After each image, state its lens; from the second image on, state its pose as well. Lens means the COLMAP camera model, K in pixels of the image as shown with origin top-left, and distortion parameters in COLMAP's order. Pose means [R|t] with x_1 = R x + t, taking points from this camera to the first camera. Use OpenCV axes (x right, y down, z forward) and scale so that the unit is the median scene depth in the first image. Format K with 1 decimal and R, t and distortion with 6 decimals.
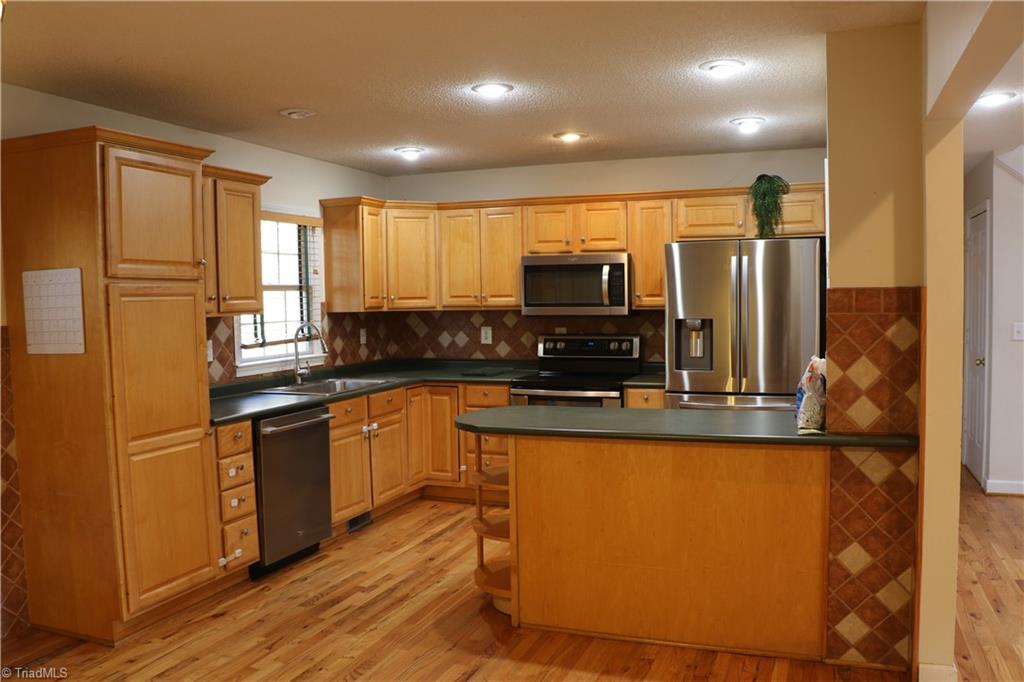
lens RADIAL K [[835.0, 0, 514.7], [0, 835.0, 355.3], [0, 0, 1]] dist [-0.207482, 0.177787]
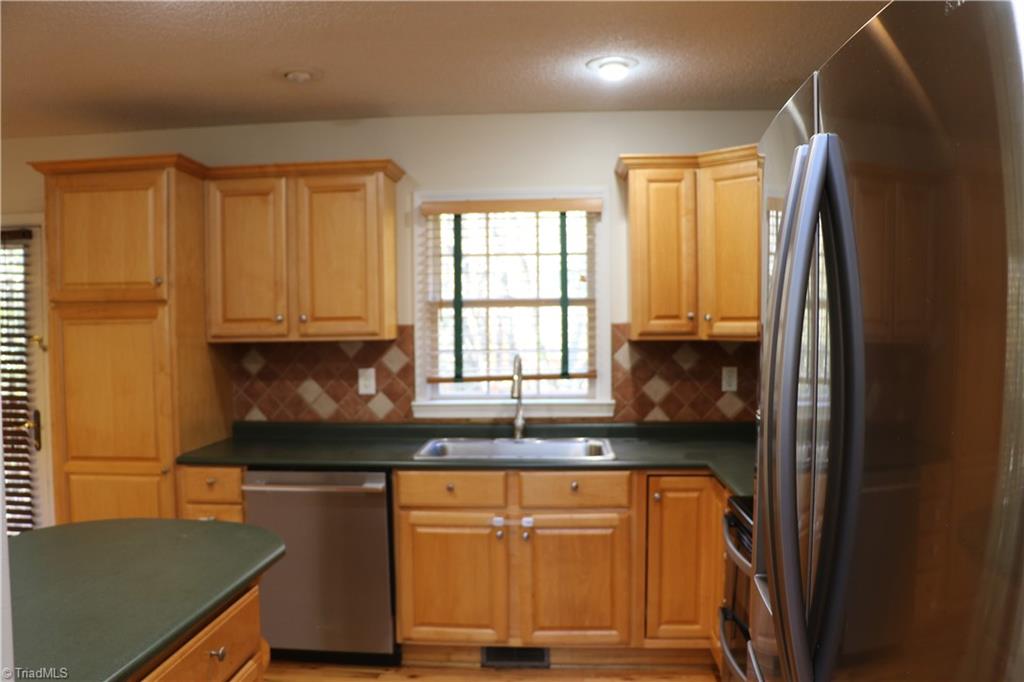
lens RADIAL K [[835.0, 0, 514.7], [0, 835.0, 355.3], [0, 0, 1]] dist [-0.207482, 0.177787]
pose [[0.287498, 0.047512, -0.956602, 0.424903], [-0.059191, 0.997741, 0.031766, -0.060509], [0.955951, 0.047490, 0.289661, 0.800773]]
